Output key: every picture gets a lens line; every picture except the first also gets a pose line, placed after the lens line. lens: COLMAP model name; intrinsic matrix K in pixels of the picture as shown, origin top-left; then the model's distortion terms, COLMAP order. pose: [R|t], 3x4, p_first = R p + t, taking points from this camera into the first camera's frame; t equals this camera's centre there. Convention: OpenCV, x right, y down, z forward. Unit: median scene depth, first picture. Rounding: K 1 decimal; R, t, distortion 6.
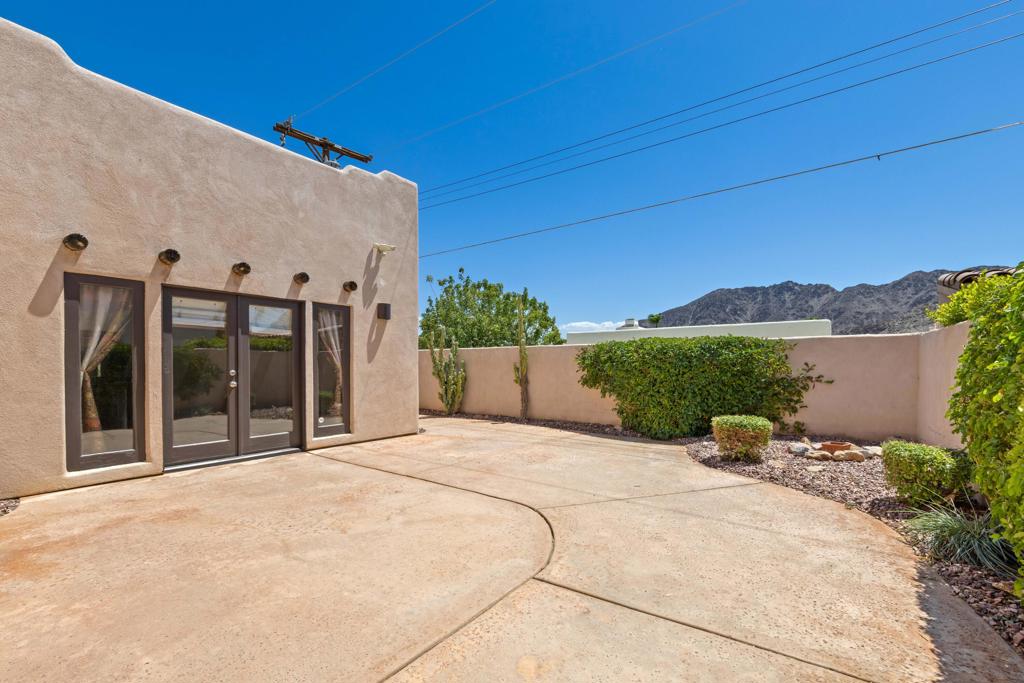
lens RADIAL K [[426.6, 0, 514.2], [0, 426.6, 370.1], [0, 0, 1]] dist [0.003631, 0.000073]
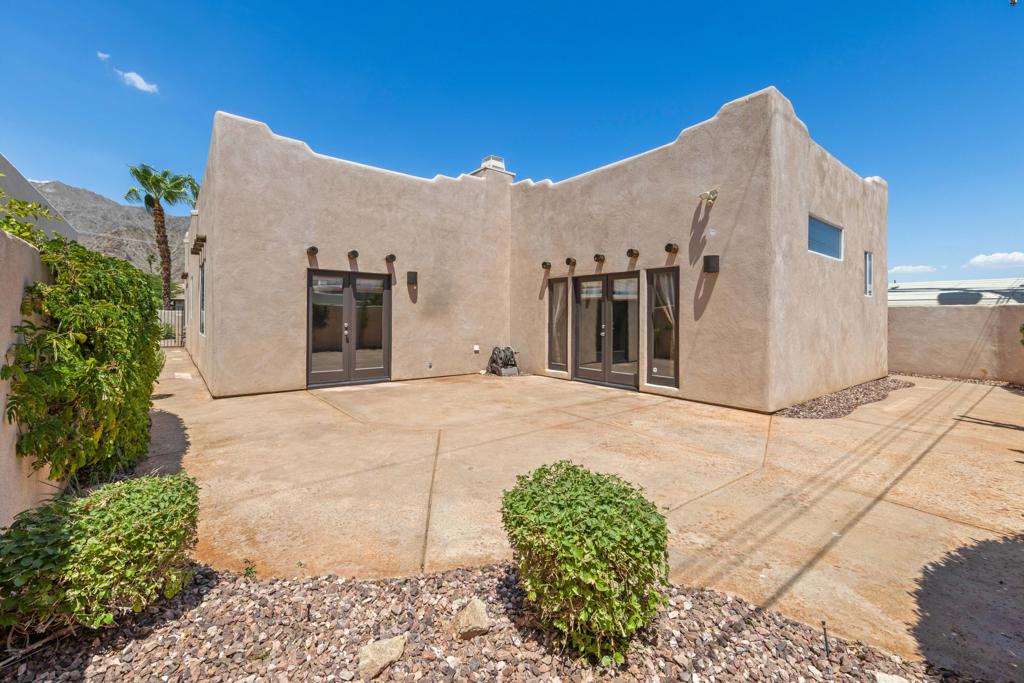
lens RADIAL K [[433.8, 0, 508.7], [0, 433.8, 317.0], [0, 0, 1]] dist [0.002883, 0.000067]
pose [[-0.268153, -0.002617, -0.963373, 0.738351], [-0.017316, 0.999848, 0.002103, -0.020256], [0.963221, 0.017245, -0.268157, 0.875697]]
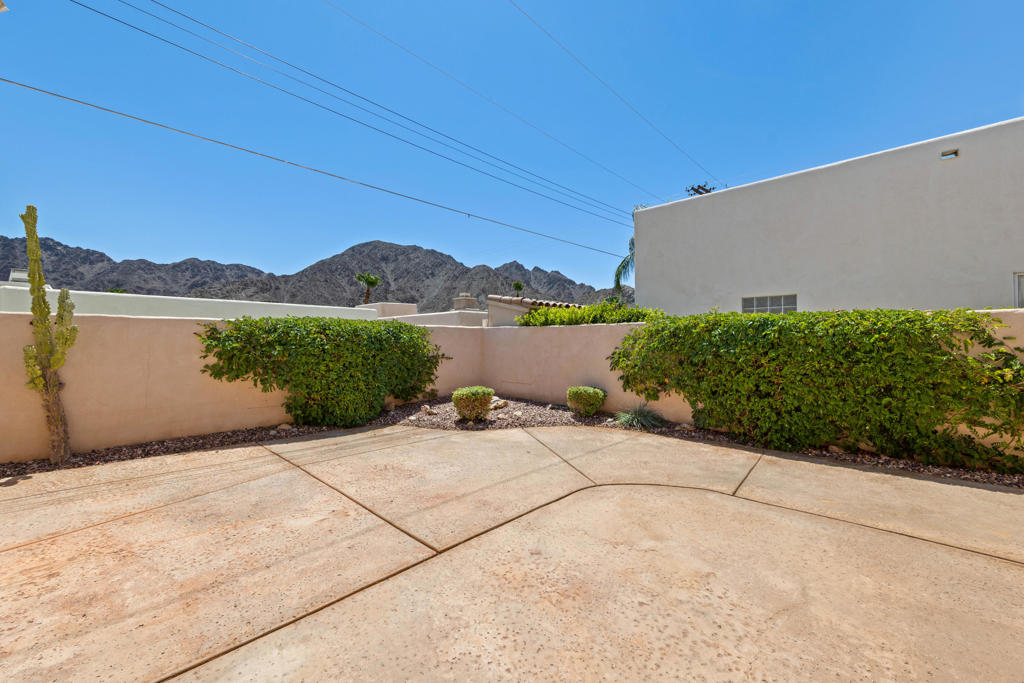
lens RADIAL K [[404.1, 0, 513.0], [0, 404.1, 338.0], [0, 0, 1]] dist [-0.000227, 0.000042]
pose [[0.139208, 0.005766, 0.990246, -0.566750], [0.010520, 0.999918, -0.007301, -0.026781], [-0.990207, 0.011434, 0.139136, 0.595698]]
